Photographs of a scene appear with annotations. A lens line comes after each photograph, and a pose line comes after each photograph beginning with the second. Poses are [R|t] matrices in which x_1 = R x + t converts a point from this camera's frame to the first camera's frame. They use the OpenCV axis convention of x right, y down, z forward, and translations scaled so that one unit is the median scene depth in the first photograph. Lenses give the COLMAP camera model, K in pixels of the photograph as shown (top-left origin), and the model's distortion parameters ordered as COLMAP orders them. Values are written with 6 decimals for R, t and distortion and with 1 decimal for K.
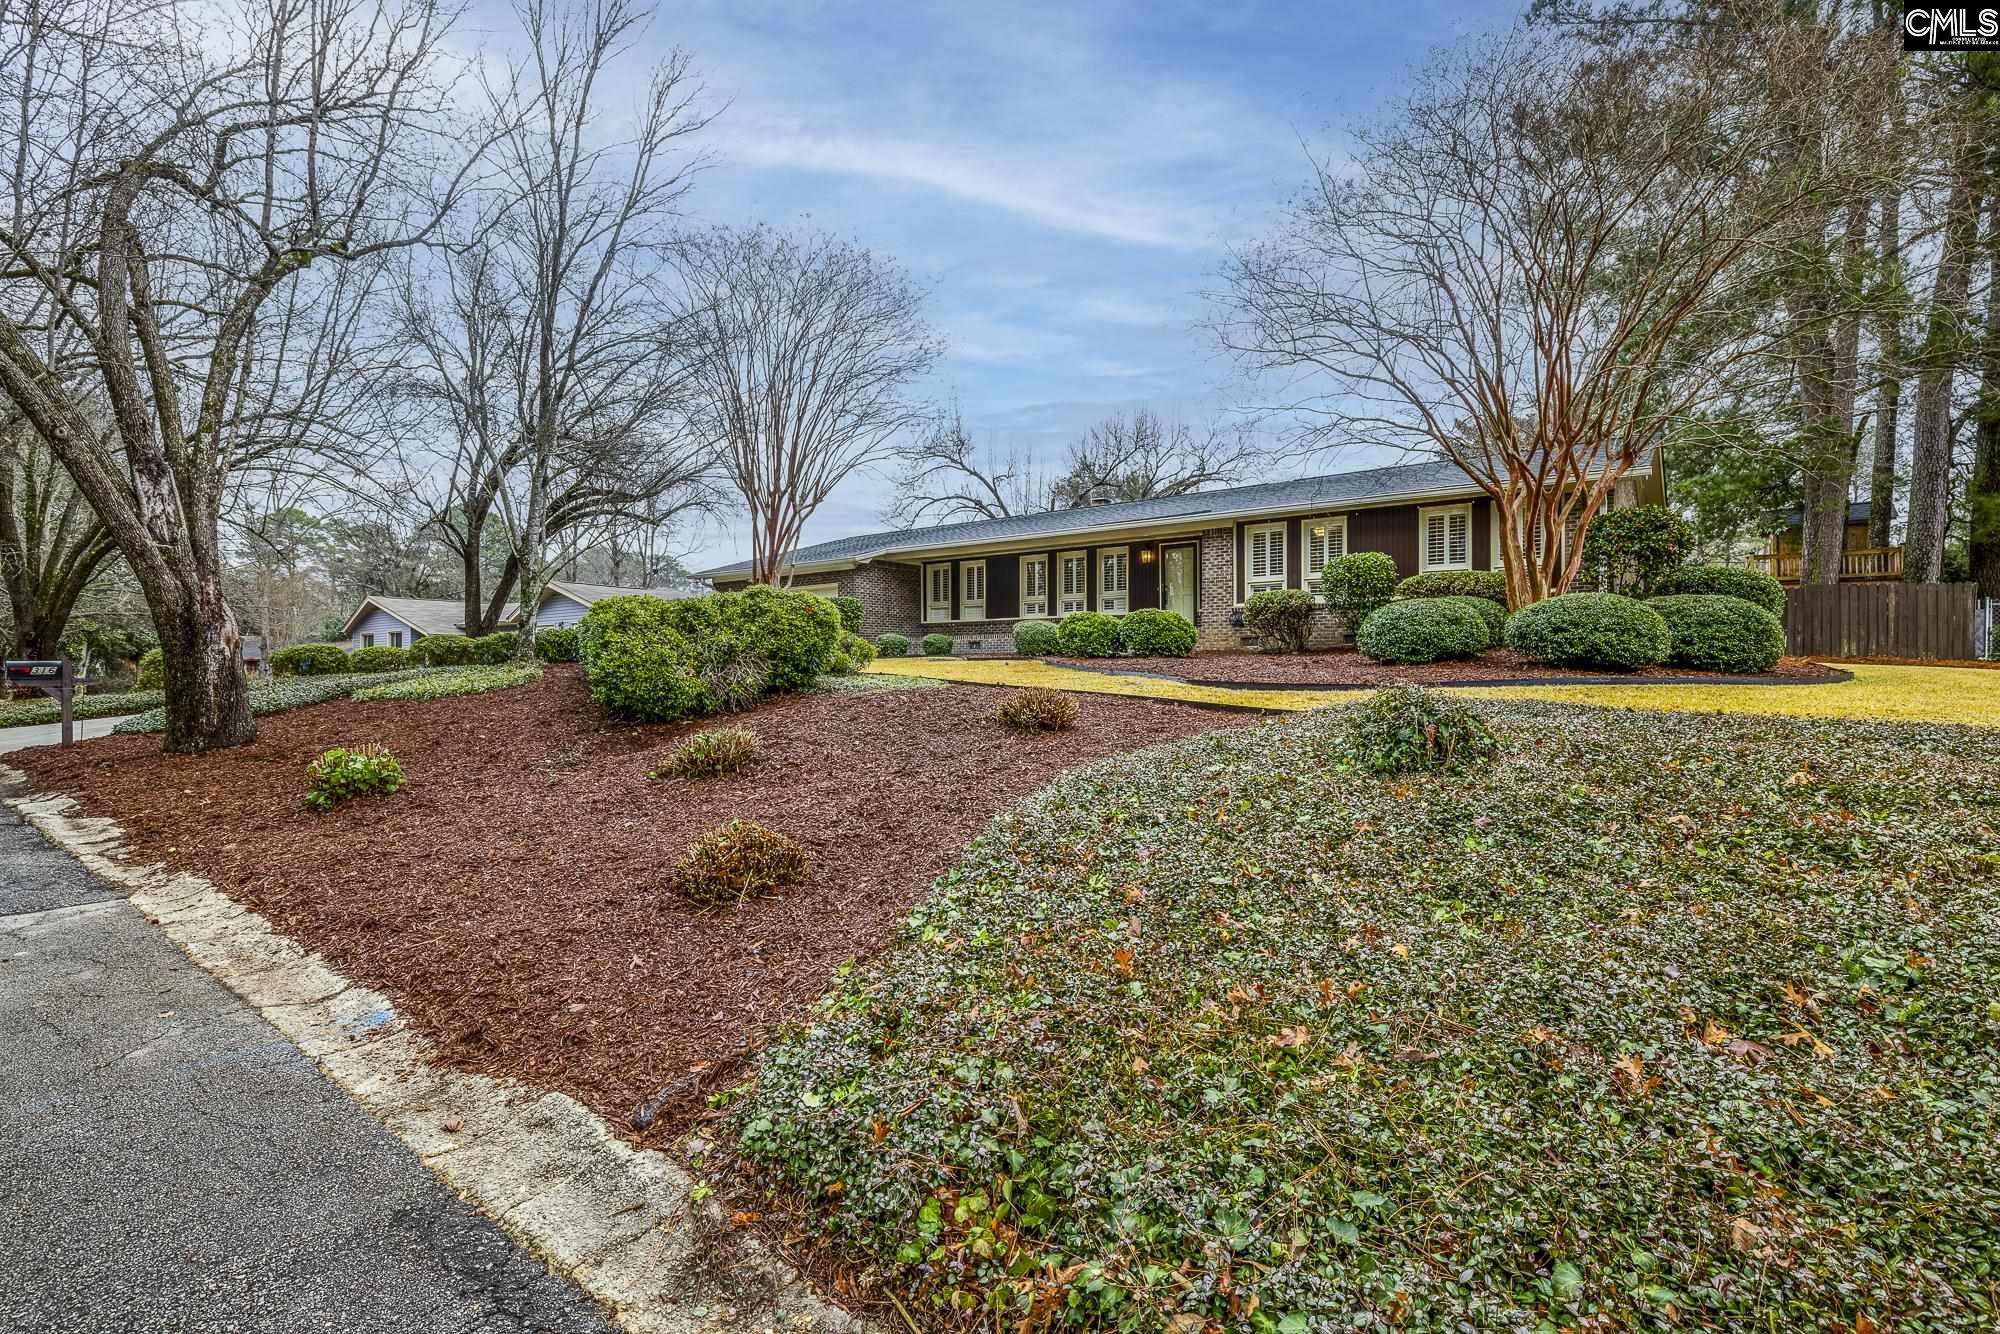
lens RADIAL K [[905.6, 0, 992.8], [0, 905.6, 657.3], [0, 0, 1]] dist [-0.000156, -0.000031]
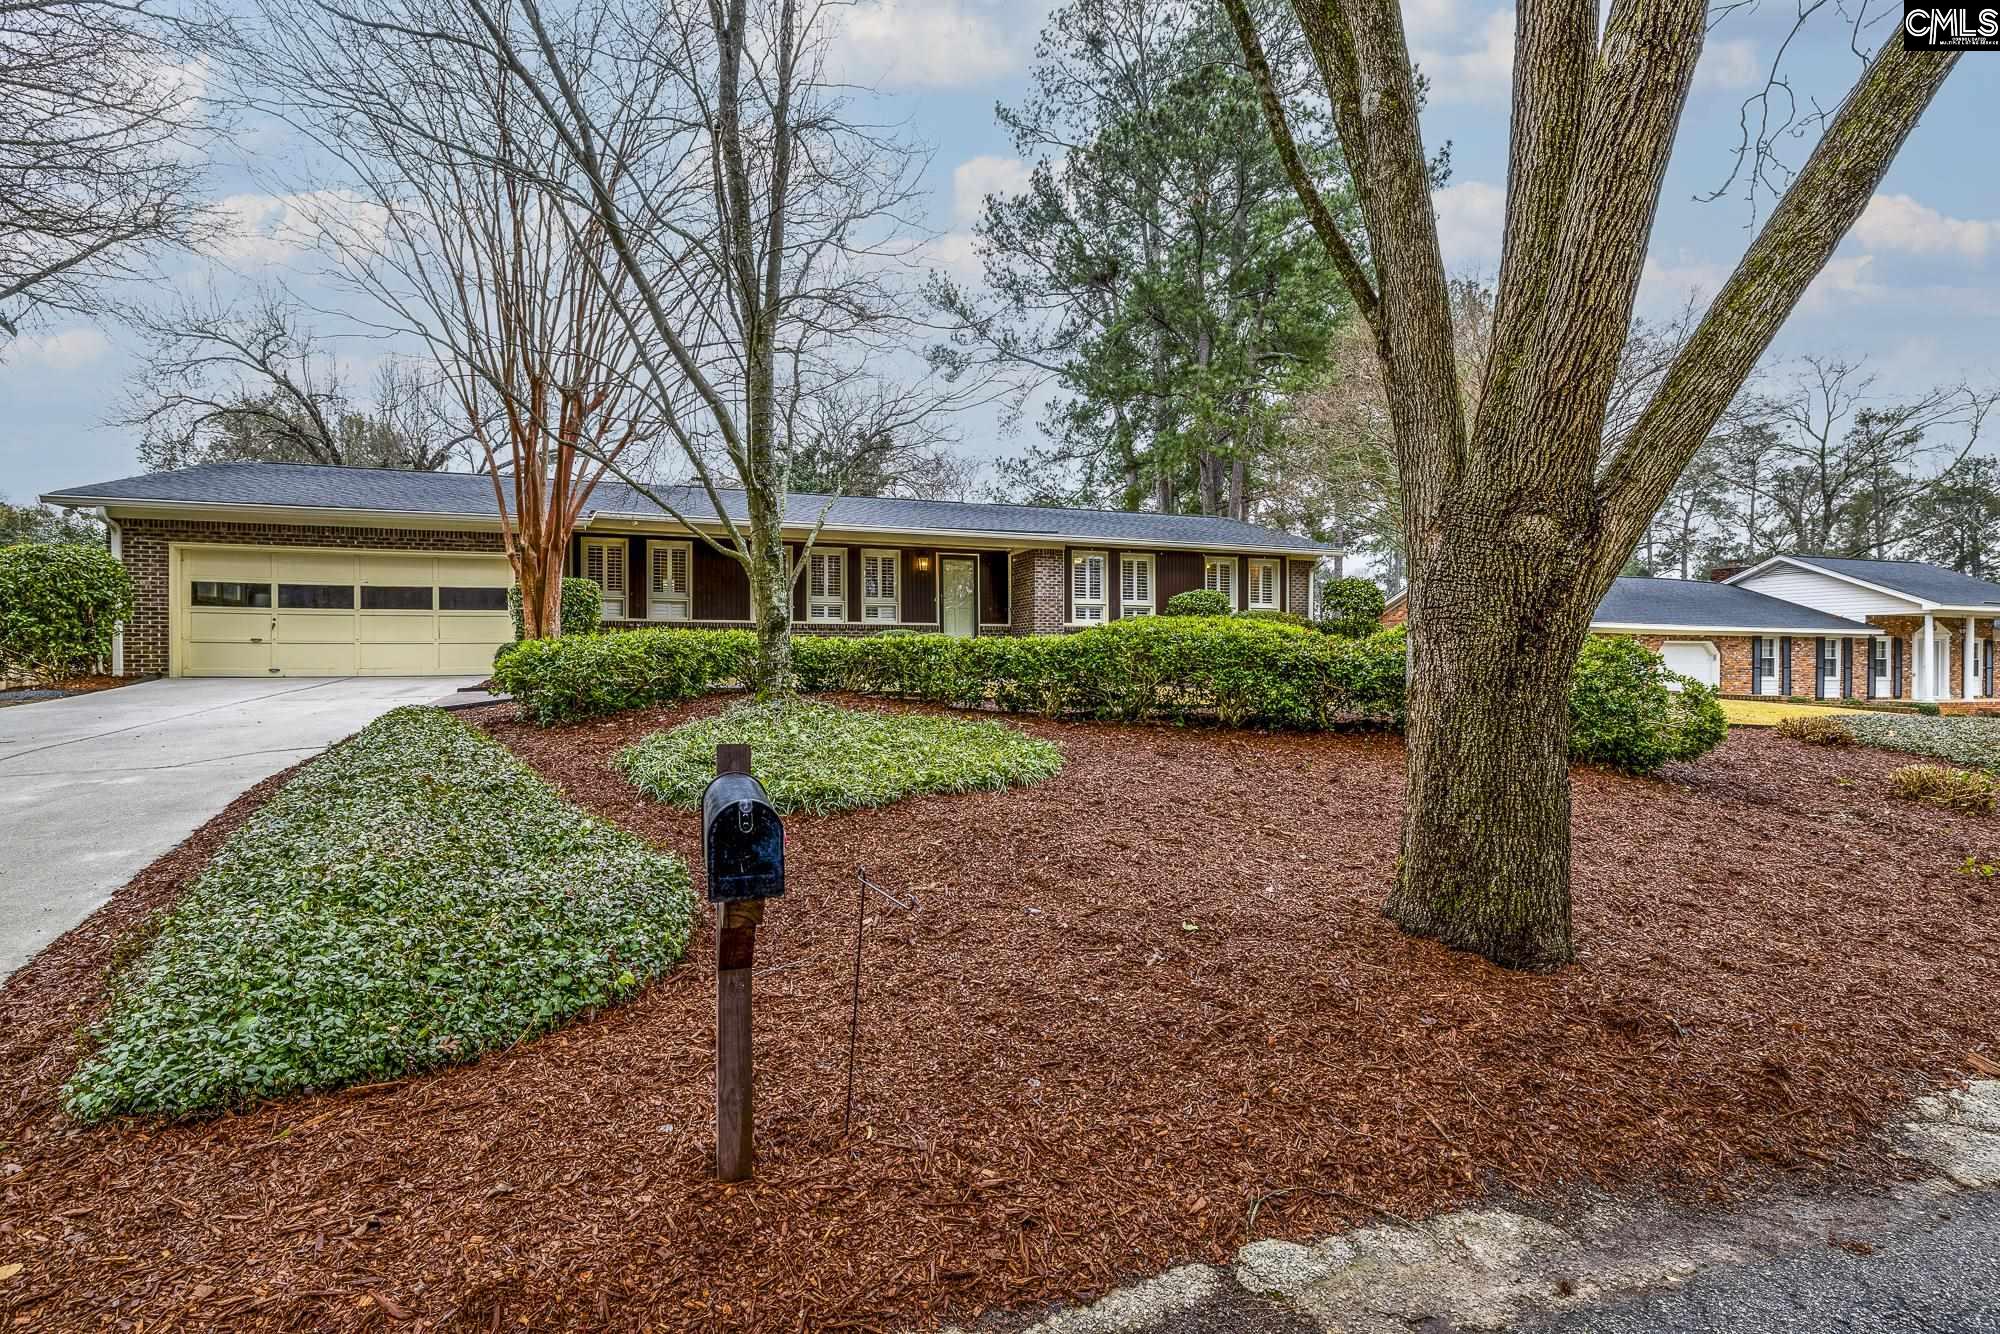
lens RADIAL K [[920.1, 0, 995.1], [0, 920.1, 676.0], [0, 0, 1]] dist [-0.008875, -0.000192]
pose [[0.504164, 0.001974, 0.863606, -0.623152], [-0.004462, 0.999990, 0.000319, 0.003606], [-0.863597, -0.004015, 0.504167, 0.462994]]
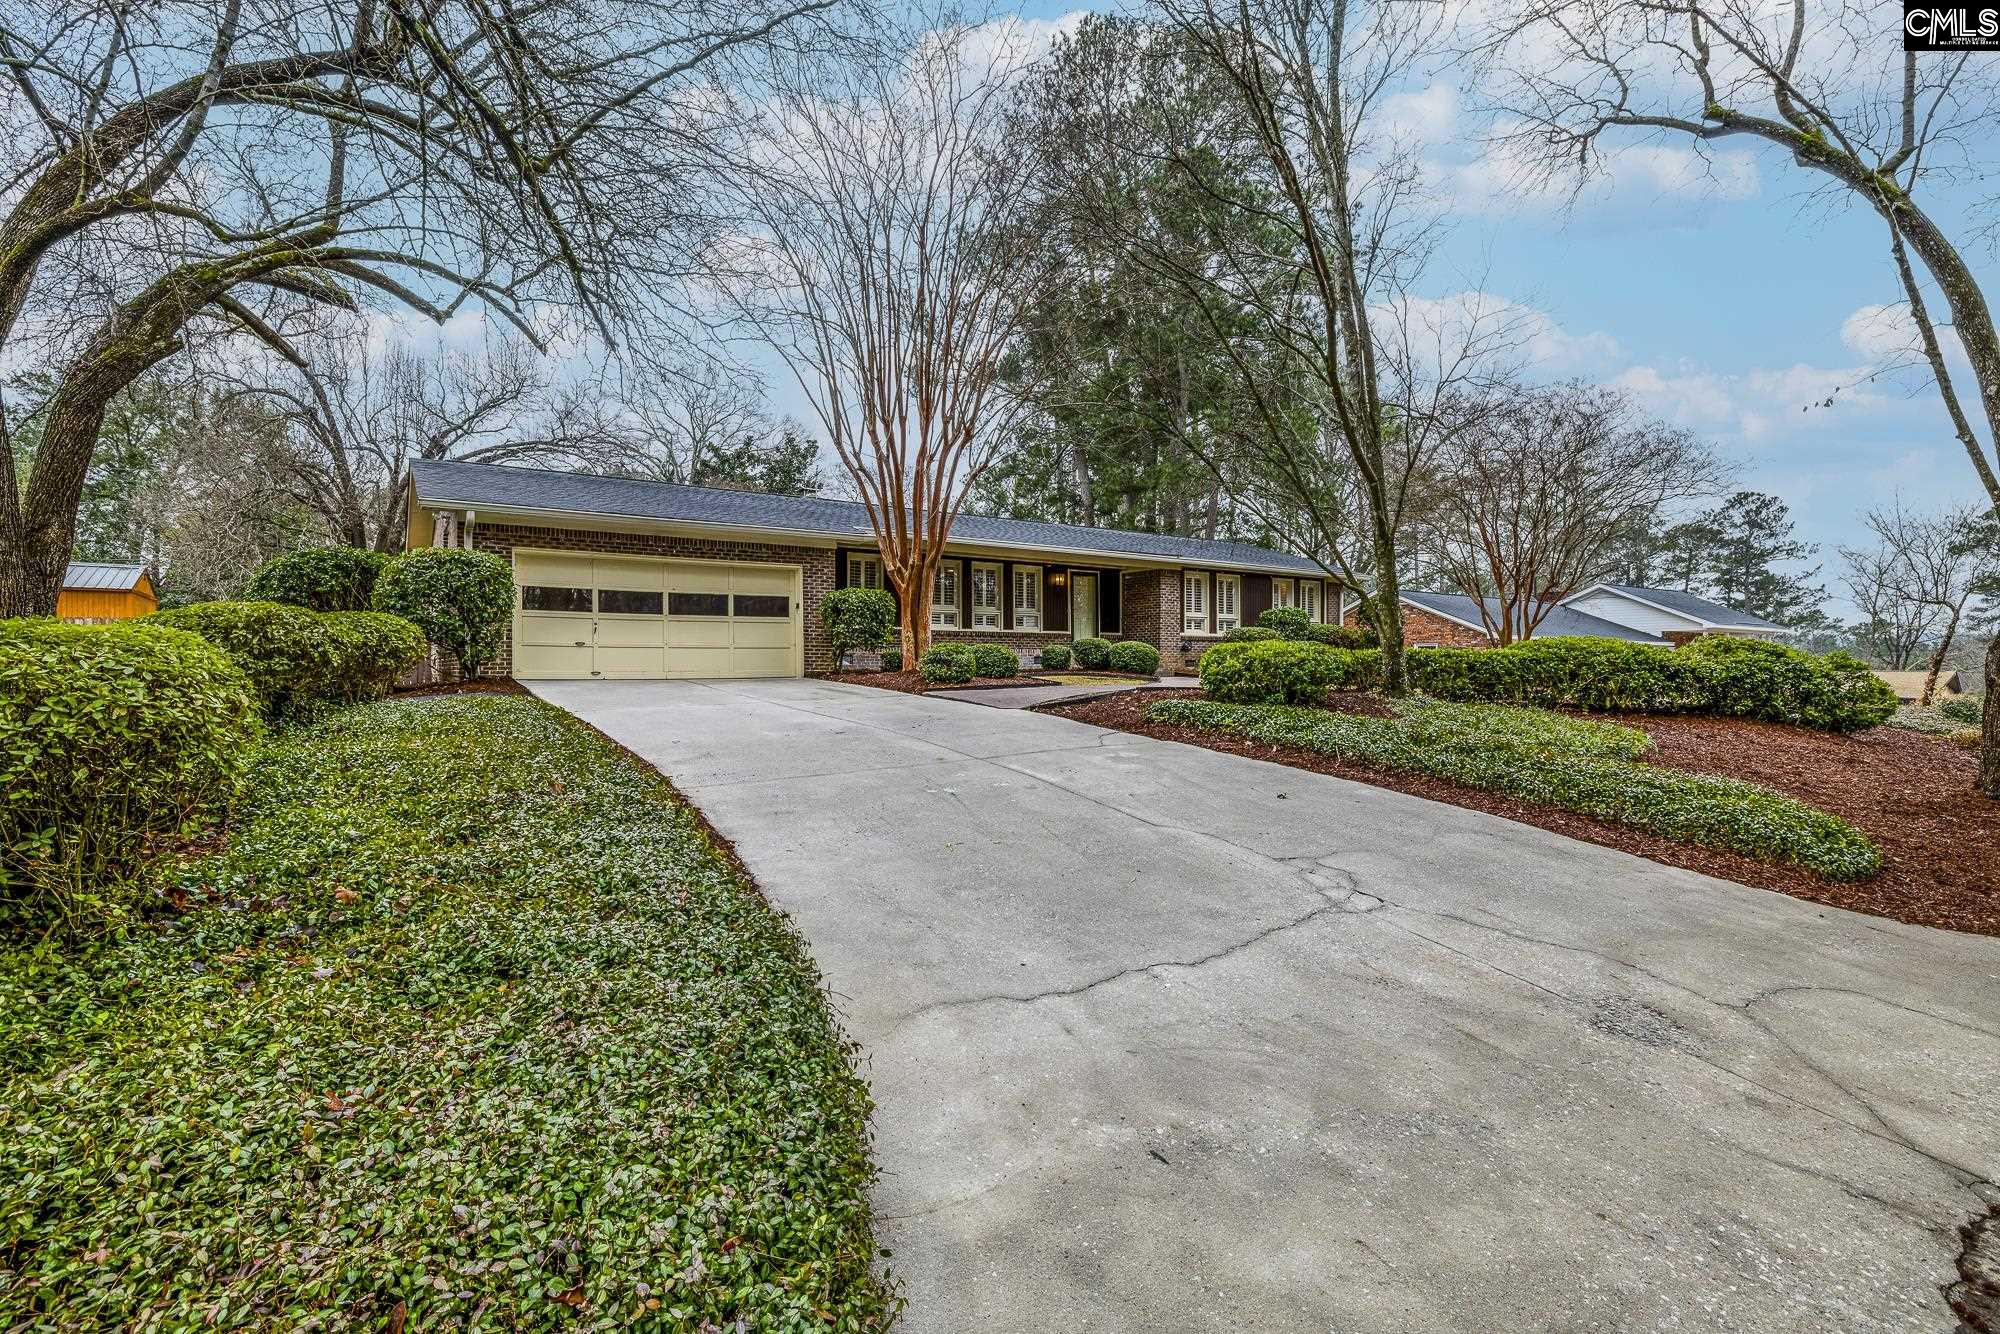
lens RADIAL K [[905.6, 0, 992.8], [0, 905.6, 657.3], [0, 0, 1]] dist [-0.000156, -0.000031]
pose [[0.299299, 0.022090, 0.953904, -0.870572], [-0.006163, 0.999756, -0.021219, 0.002387], [-0.954140, 0.000472, 0.299362, 0.769766]]
